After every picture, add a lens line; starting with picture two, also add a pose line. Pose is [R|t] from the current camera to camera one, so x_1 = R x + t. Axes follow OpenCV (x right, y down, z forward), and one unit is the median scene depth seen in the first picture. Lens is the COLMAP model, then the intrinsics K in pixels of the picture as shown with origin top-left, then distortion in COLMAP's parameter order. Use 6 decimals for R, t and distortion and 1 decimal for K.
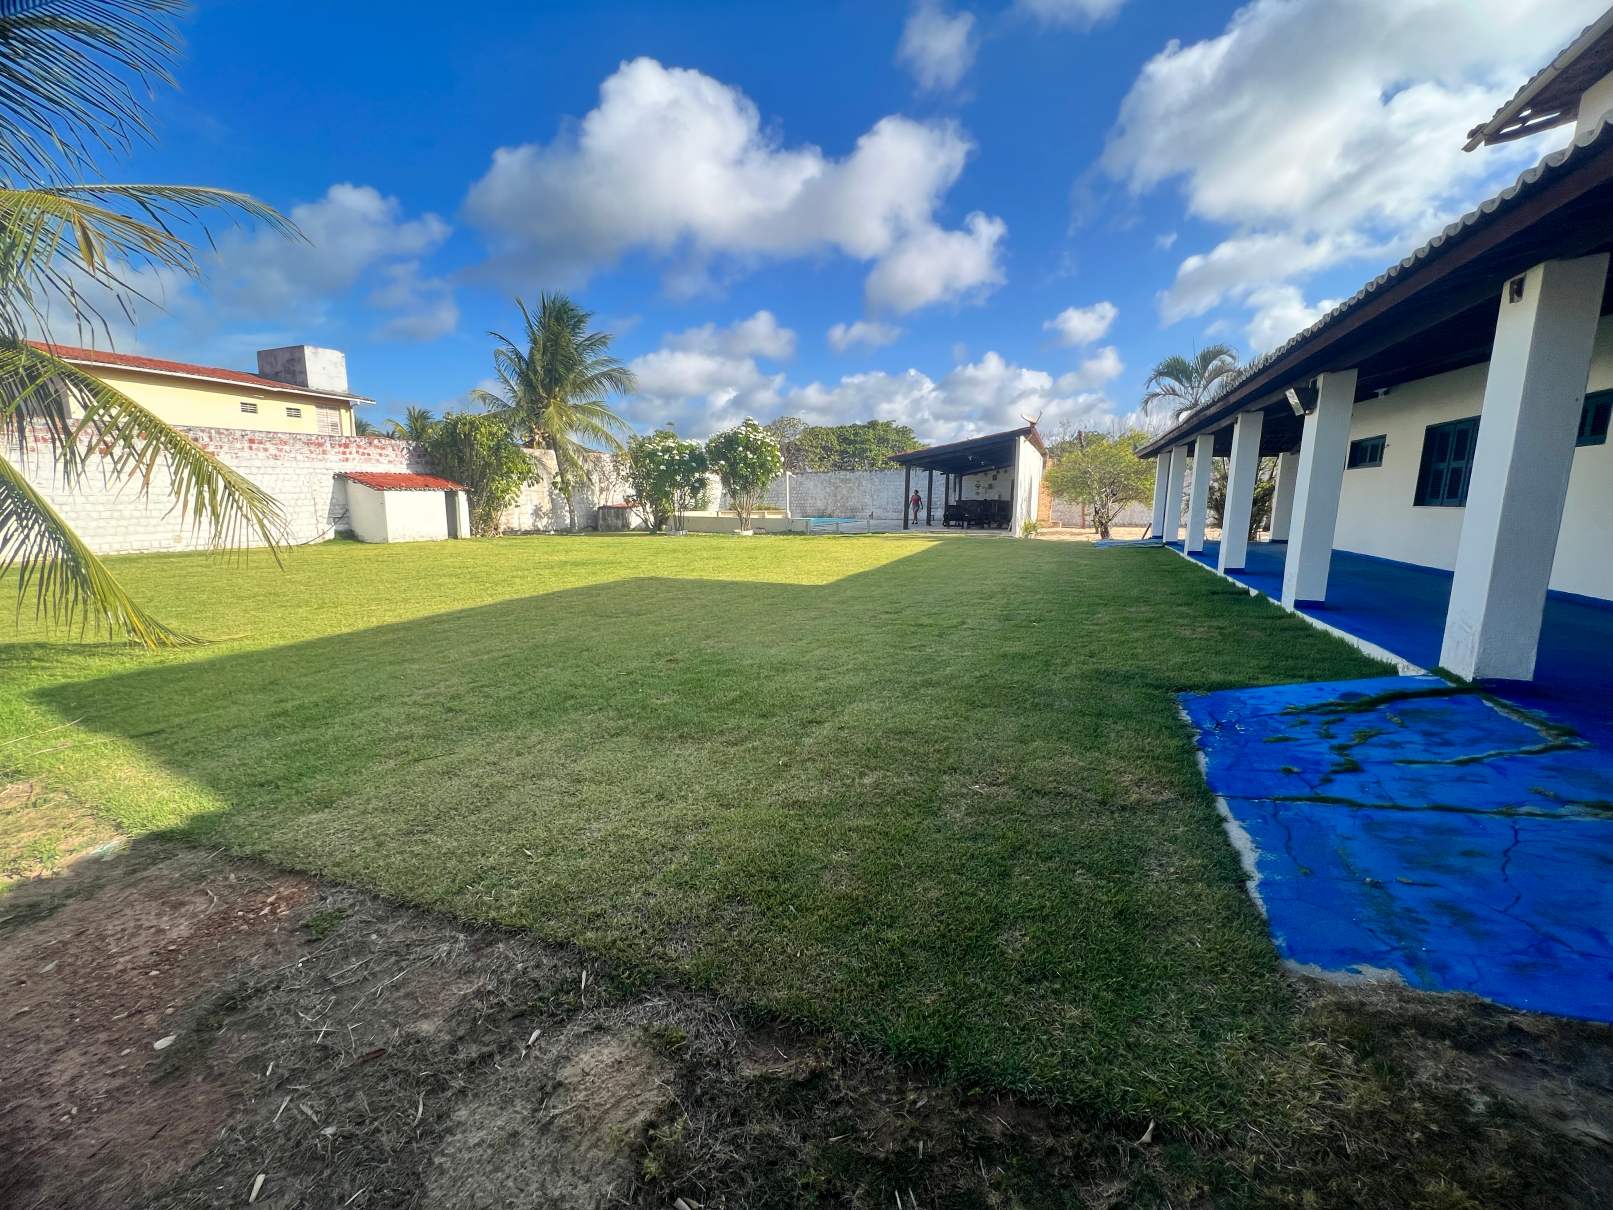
lens RADIAL K [[644.9, 0, 800.7], [0, 644.9, 598.5], [0, 0, 1]] dist [-0.001501, 0.000672]
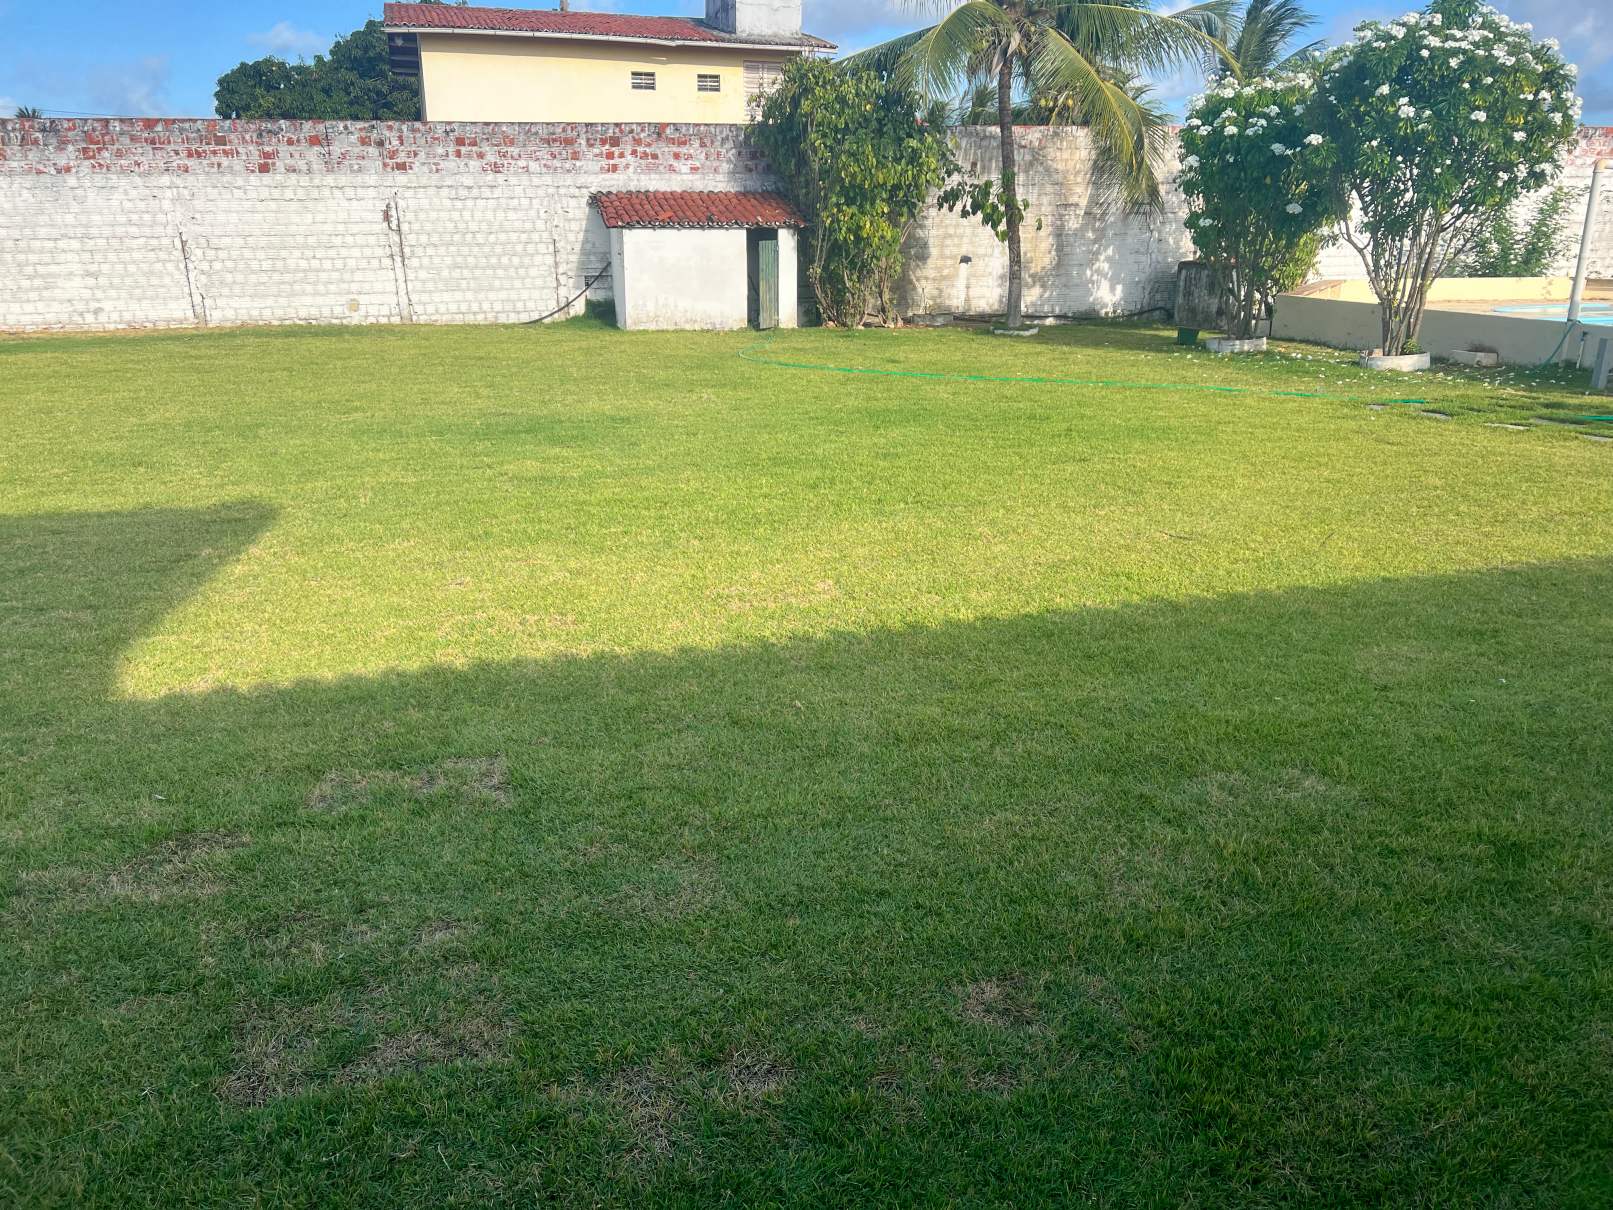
lens RADIAL K [[1219.2, 0, 806.5], [0, 1219.2, 605.0], [0, 0, 1]] dist [0.046338, -0.045799]
pose [[0.636823, 0.231692, -0.735374, 0.245853], [-0.121515, 0.972021, 0.201022, -0.082189], [0.761374, -0.038657, 0.647160, 0.426149]]
